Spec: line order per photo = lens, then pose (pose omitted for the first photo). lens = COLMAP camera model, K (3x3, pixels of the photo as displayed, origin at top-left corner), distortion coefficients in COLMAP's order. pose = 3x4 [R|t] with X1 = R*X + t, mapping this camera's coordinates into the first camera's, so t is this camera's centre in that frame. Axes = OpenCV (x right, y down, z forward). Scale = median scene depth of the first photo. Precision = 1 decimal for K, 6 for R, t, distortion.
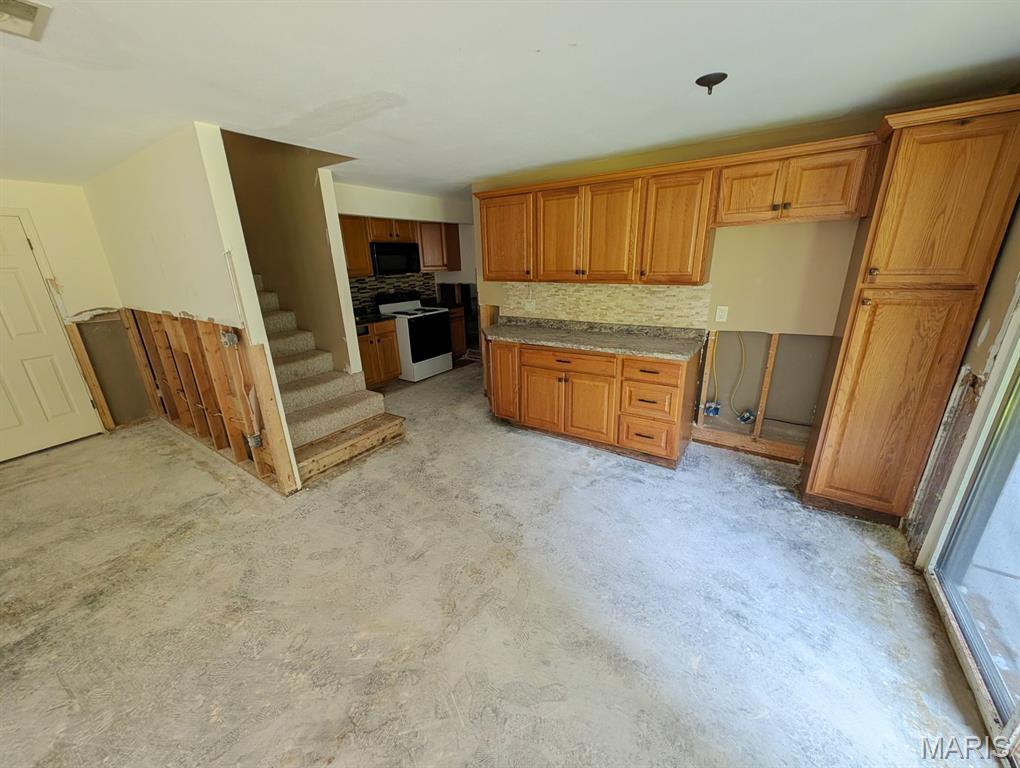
lens RADIAL K [[388.8, 0, 507.1], [0, 388.8, 385.4], [0, 0, 1]] dist [-0.001885, -0.002526]
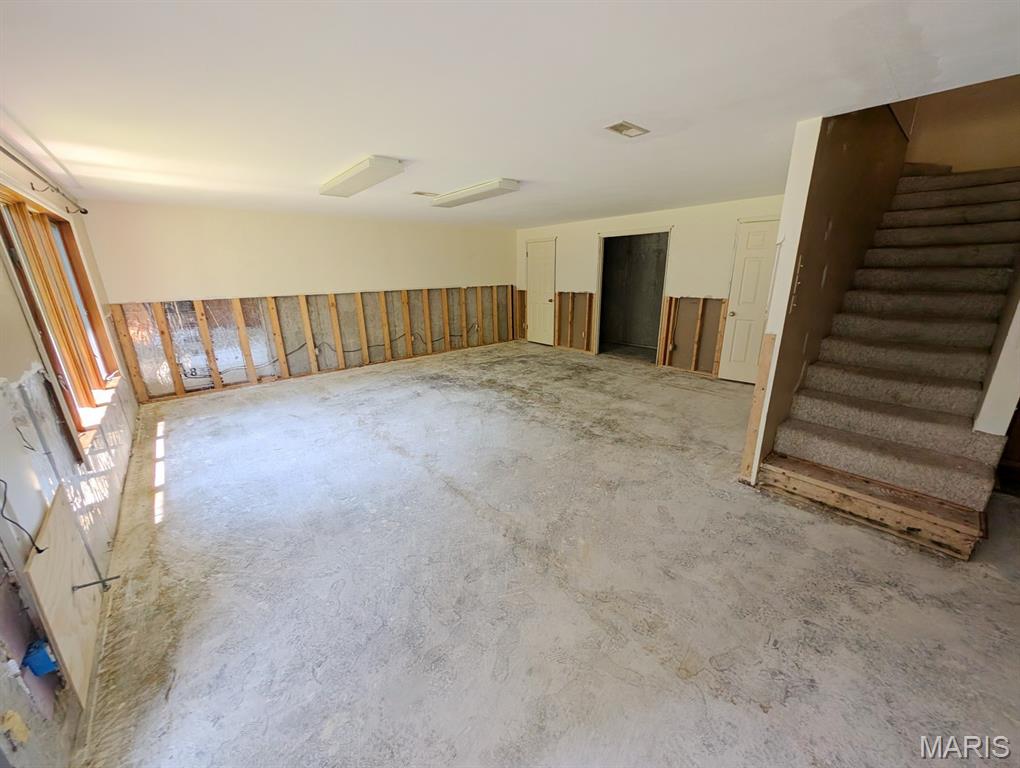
lens RADIAL K [[388.8, 0, 507.1], [0, 388.8, 385.4], [0, 0, 1]] dist [-0.001885, -0.002526]
pose [[-0.281571, 0.305459, -0.909622, 0.443036], [-0.274811, 0.882595, 0.381450, -0.154781], [0.919346, 0.357379, -0.164569, 0.483371]]
